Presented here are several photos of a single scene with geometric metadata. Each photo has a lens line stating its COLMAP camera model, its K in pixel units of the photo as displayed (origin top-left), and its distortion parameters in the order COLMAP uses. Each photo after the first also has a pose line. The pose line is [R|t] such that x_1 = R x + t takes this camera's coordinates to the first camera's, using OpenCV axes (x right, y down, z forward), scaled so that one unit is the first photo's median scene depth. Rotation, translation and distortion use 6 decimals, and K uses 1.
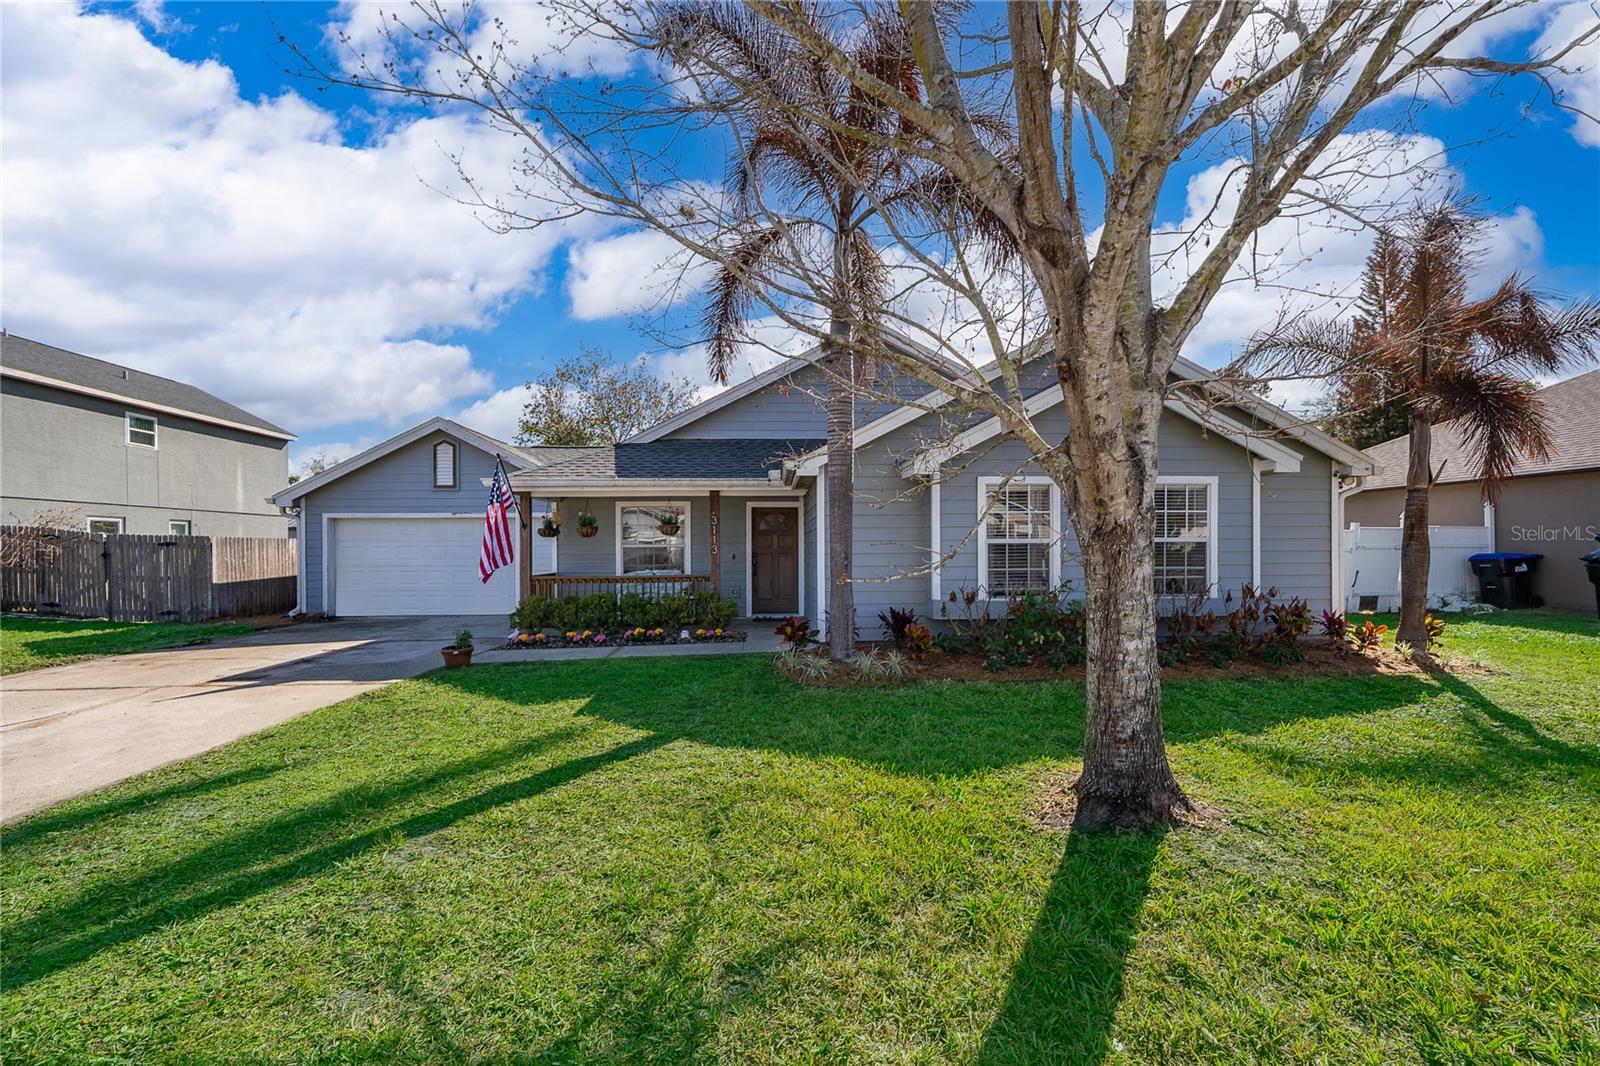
lens RADIAL K [[641.1, 0, 804.4], [0, 641.1, 533.2], [0, 0, 1]] dist [-0.001621, -0.000340]
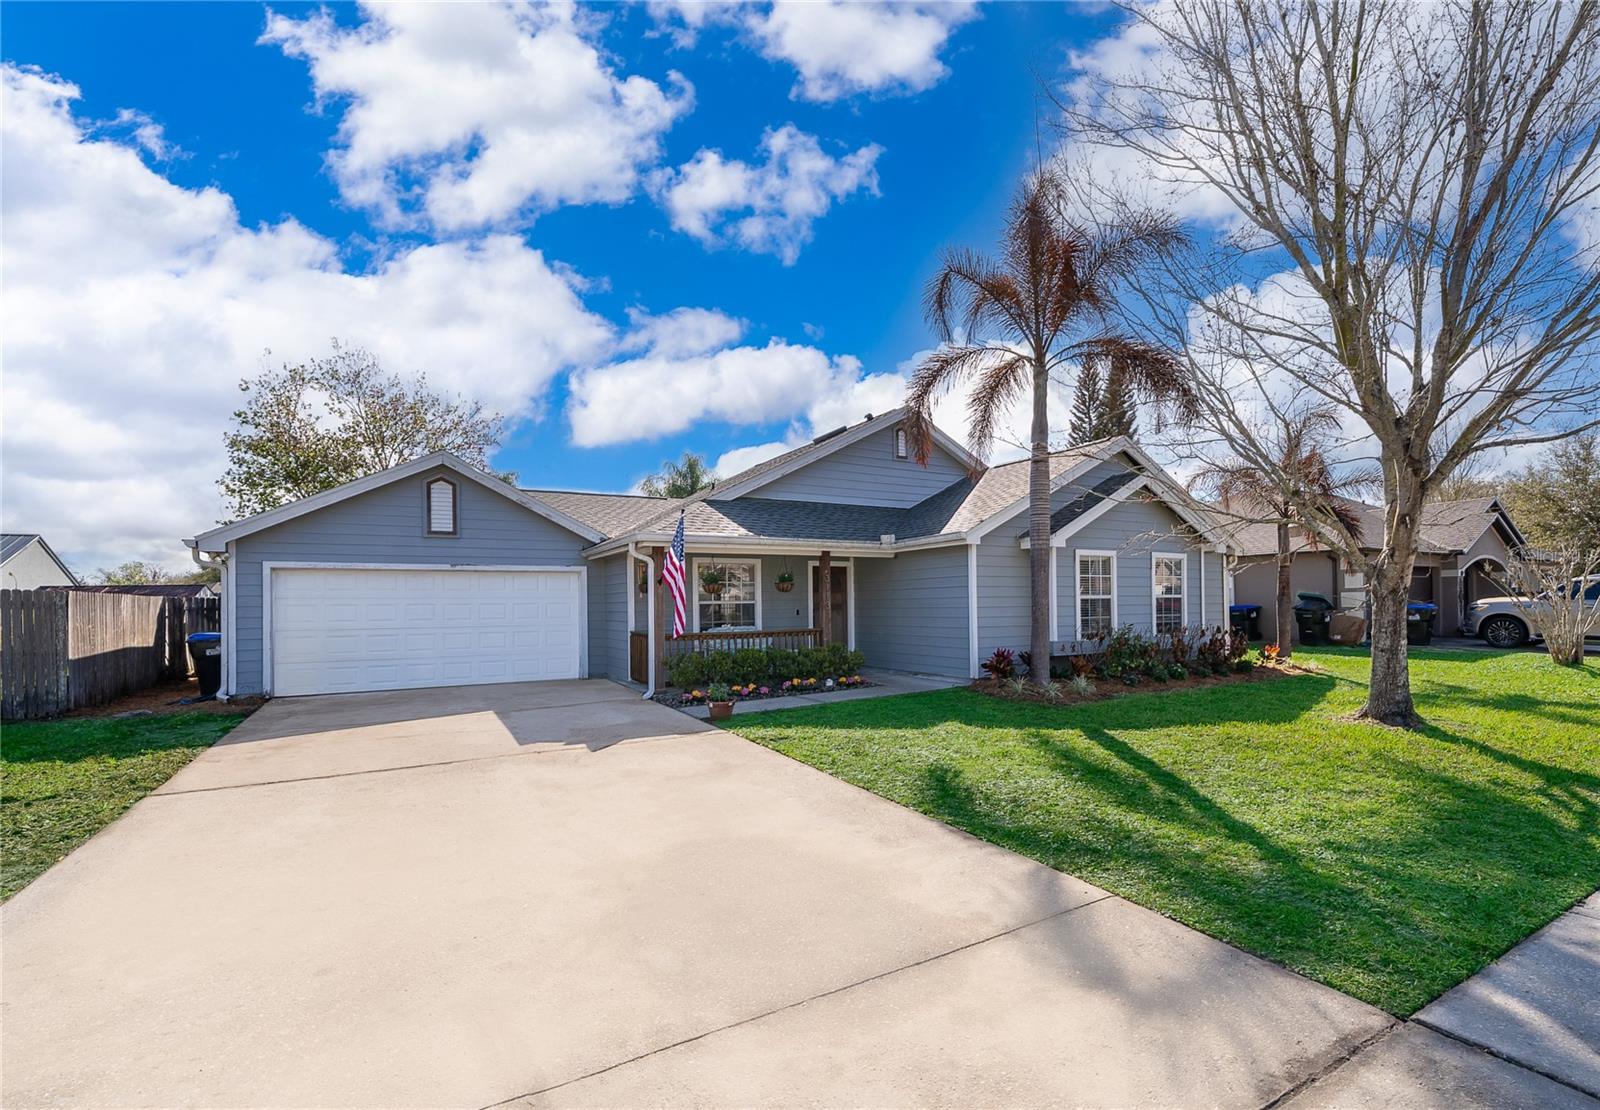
lens RADIAL K [[738.1, 0, 800.0], [0, 738.1, 555.0], [0, 0, 1]] dist [-0.001052, -0.000087]
pose [[0.886181, 0.026244, 0.462596, -0.806128], [-0.003882, 0.998780, -0.049227, 0.002648], [-0.463323, 0.041828, 0.885202, -0.096124]]
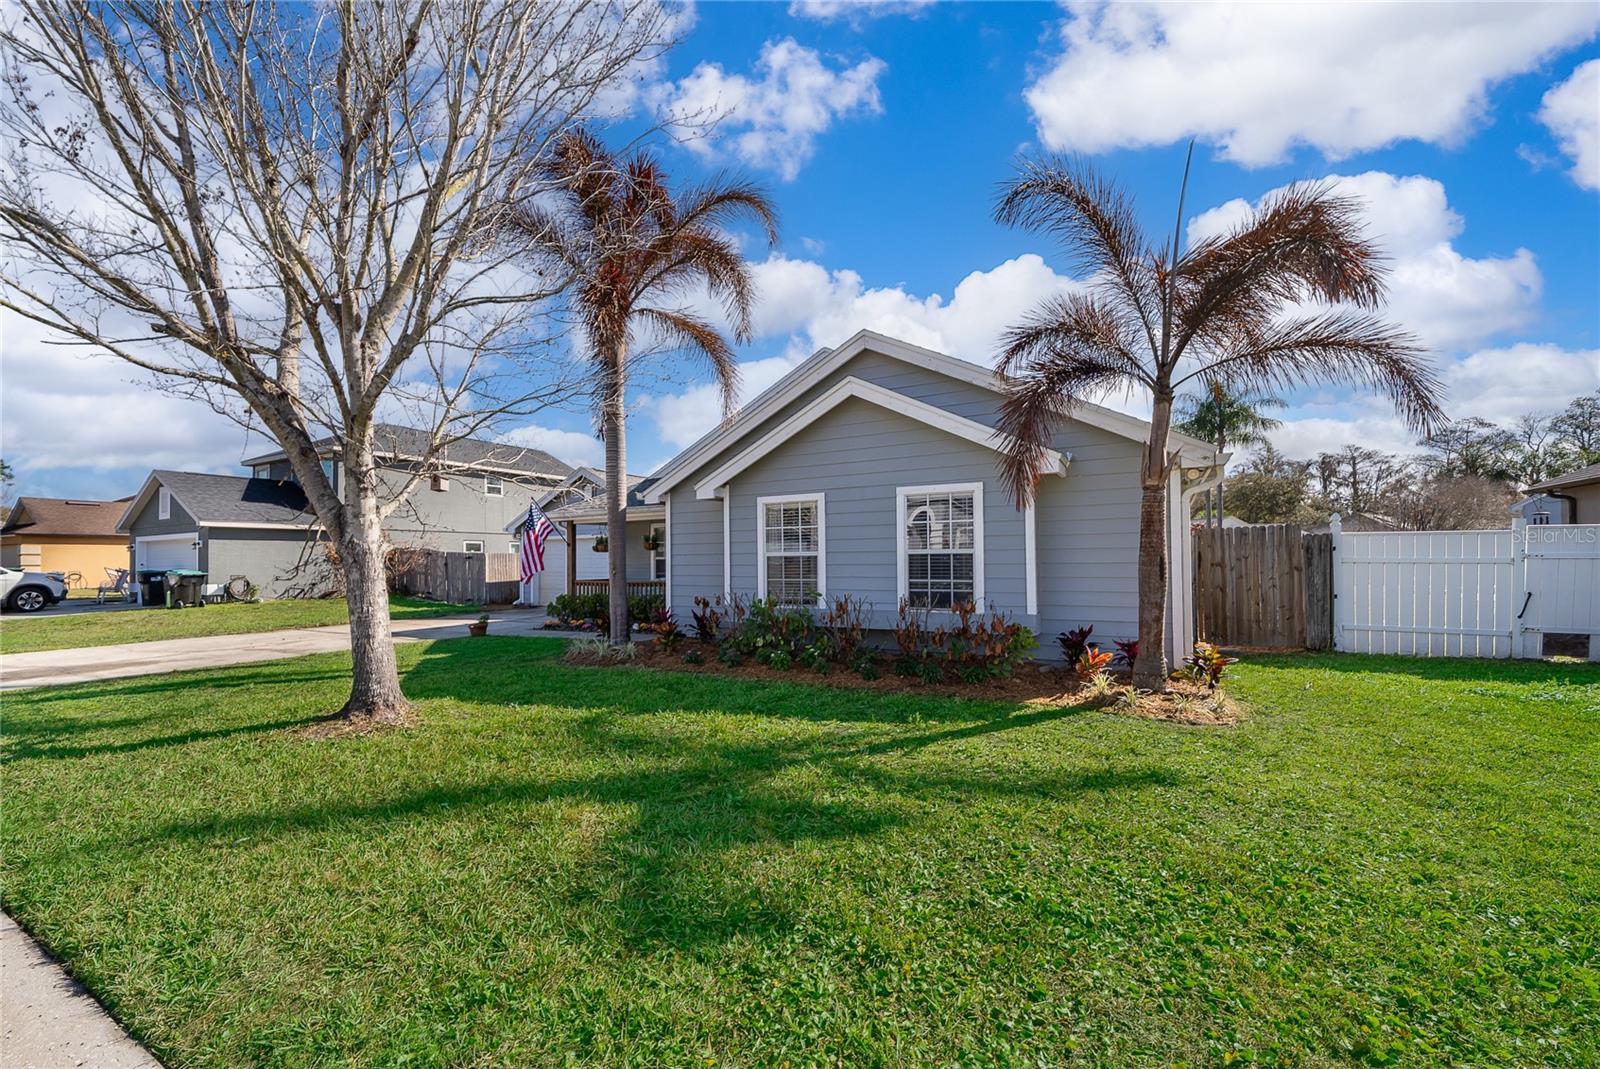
lens RADIAL K [[641.1, 0, 804.4], [0, 641.1, 534.7], [0, 0, 1]] dist [-0.001621, -0.000340]
pose [[0.861156, -0.018717, -0.507996, 0.551174], [0.010377, 0.999761, -0.019244, -0.000360], [0.508235, 0.011301, 0.861144, 0.032943]]
